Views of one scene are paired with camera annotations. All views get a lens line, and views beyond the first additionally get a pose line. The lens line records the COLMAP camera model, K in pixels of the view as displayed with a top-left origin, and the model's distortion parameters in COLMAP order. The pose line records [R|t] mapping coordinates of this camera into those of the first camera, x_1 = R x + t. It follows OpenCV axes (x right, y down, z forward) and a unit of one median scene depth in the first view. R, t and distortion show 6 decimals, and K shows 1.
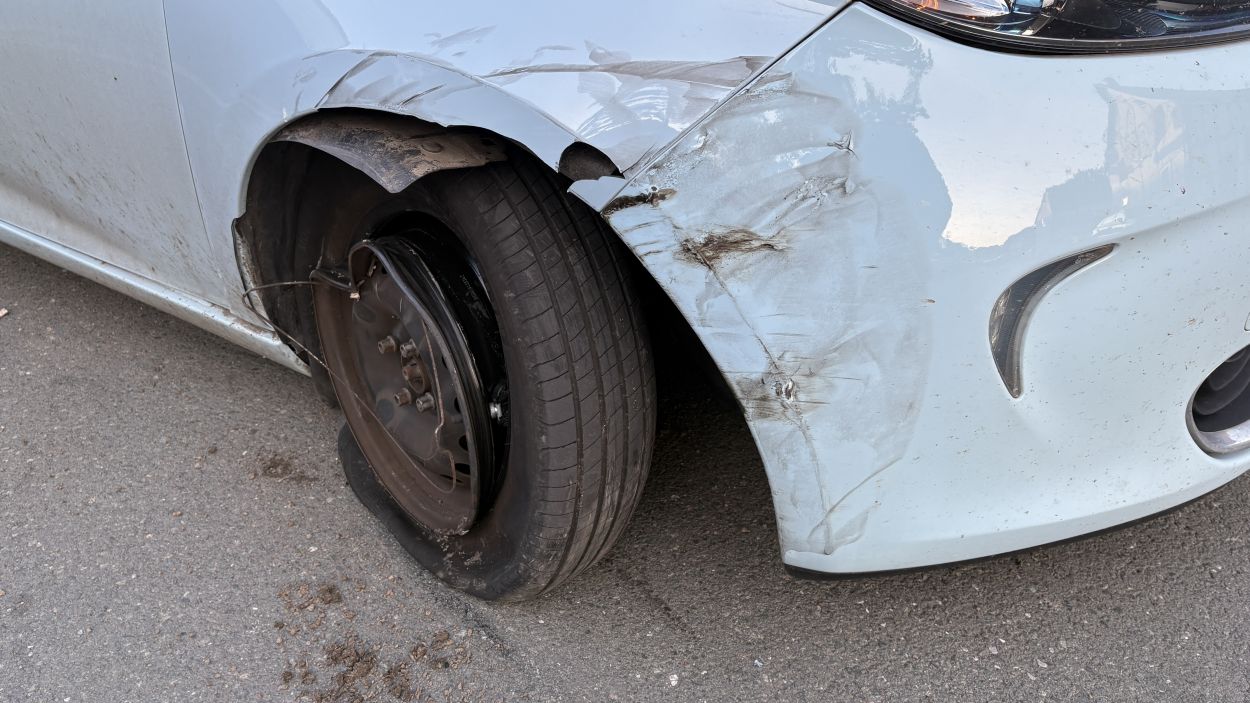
lens RADIAL K [[925.8, 0, 625.2], [0, 925.8, 354.0], [0, 0, 1]] dist [0.002593, -0.000314]
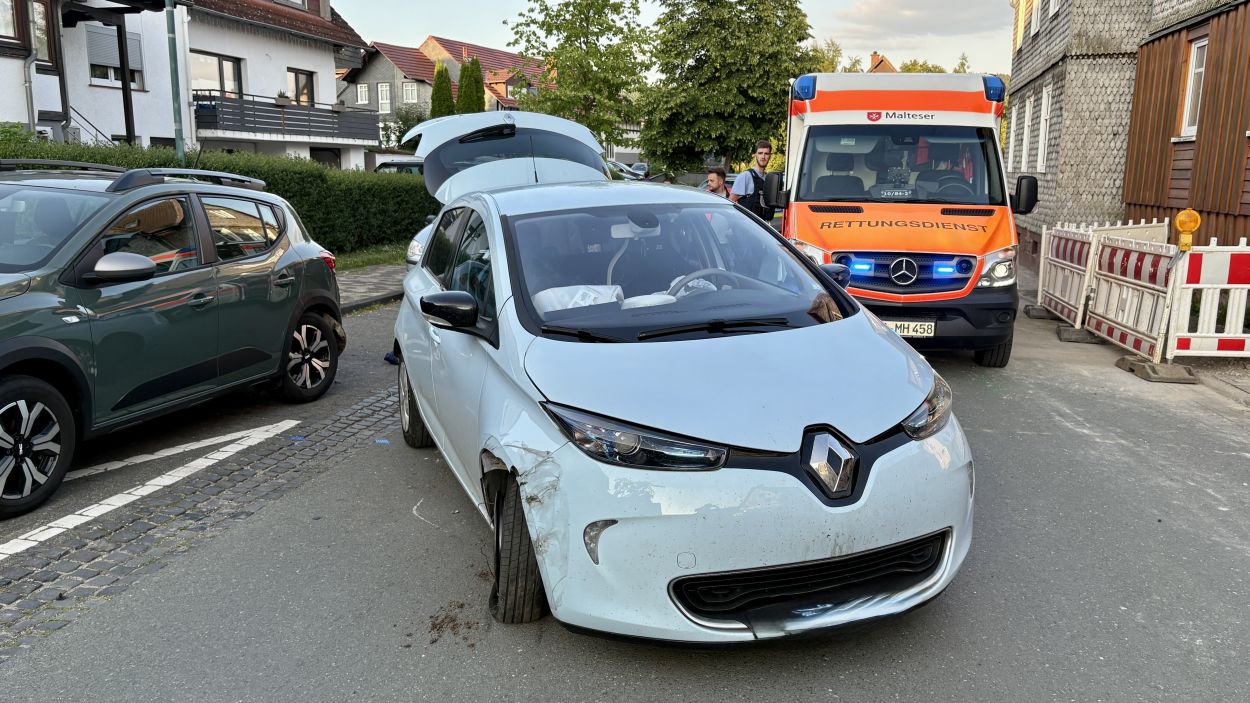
lens RADIAL K [[925.8, 0, 626.2], [0, 925.8, 353.1], [0, 0, 1]] dist [0.002593, -0.000314]
pose [[0.794897, 0.094937, -0.599271, 2.508137], [-0.312940, 0.910325, -0.270882, 0.229745], [0.519814, 0.402859, 0.753324, -1.769409]]
